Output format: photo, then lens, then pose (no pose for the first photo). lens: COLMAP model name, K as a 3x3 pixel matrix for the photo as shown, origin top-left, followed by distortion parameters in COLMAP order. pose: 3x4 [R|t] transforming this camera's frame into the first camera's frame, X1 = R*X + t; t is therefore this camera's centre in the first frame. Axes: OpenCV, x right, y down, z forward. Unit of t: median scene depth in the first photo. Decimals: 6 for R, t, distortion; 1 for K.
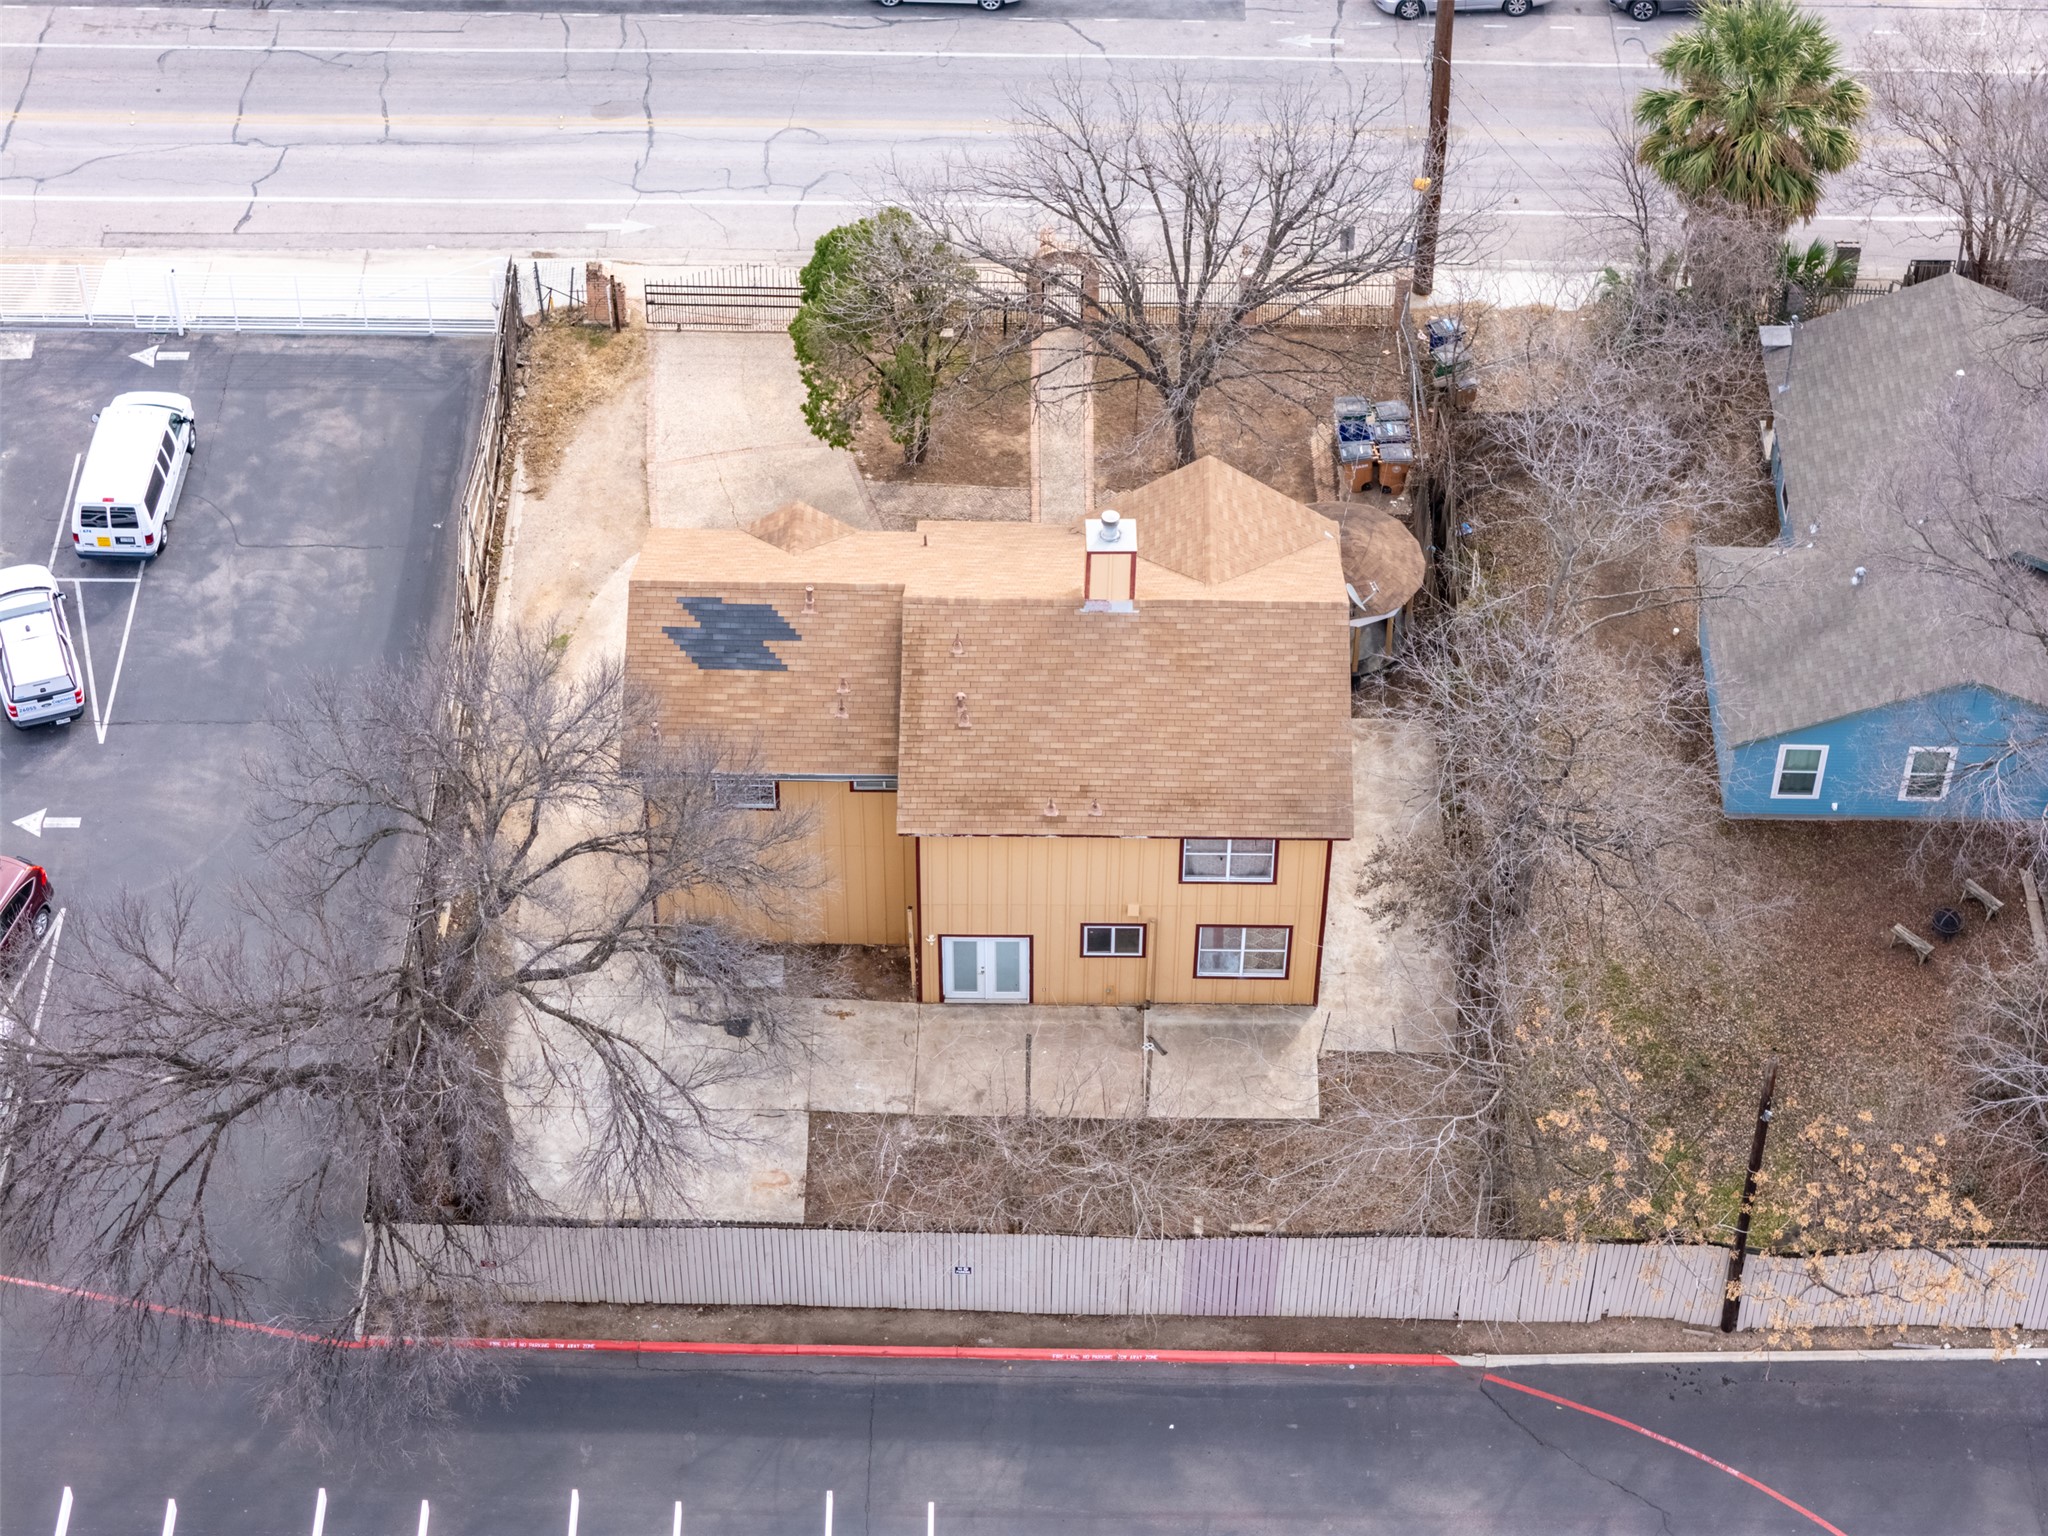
lens RADIAL K [[4139.0, 0, 1024.3], [0, 4139.0, 765.2], [0, 0, 1]] dist [-0.129262, 0.000000]
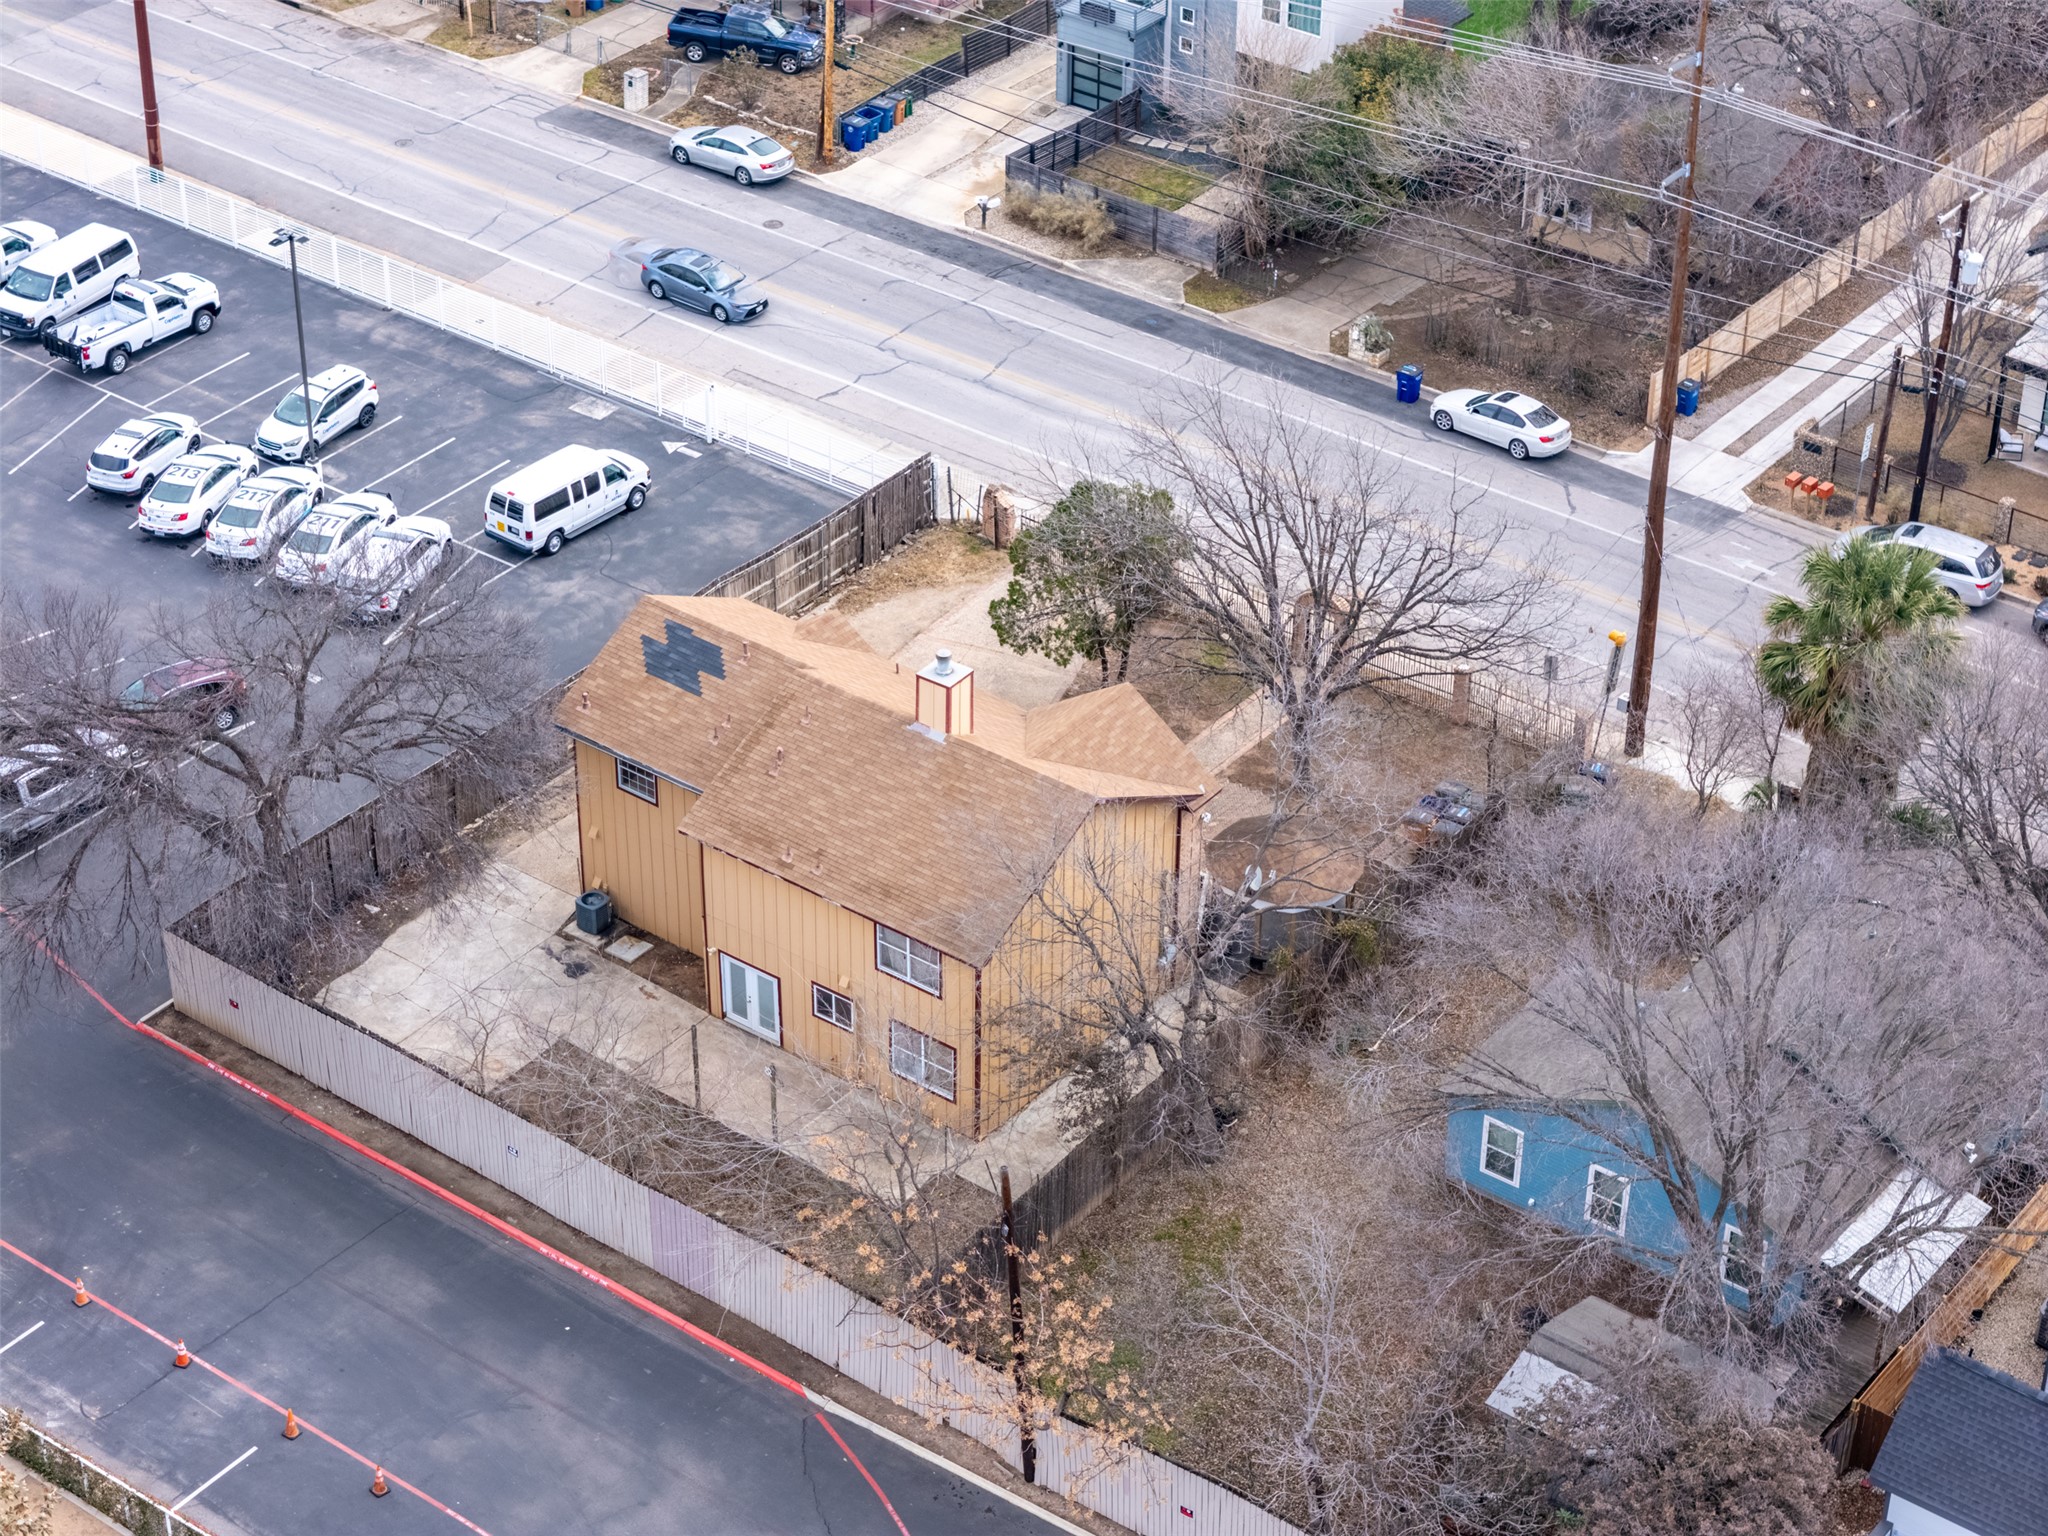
lens RADIAL K [[4139.0, 0, 1022.5], [0, 4139.0, 769.9], [0, 0, 1]] dist [-0.129262, 0.000000]
pose [[0.800750, 0.327498, -0.501542, 0.612115], [-0.423306, 0.901802, -0.086979, 0.059785], [0.423806, 0.281954, 0.860750, 0.010138]]
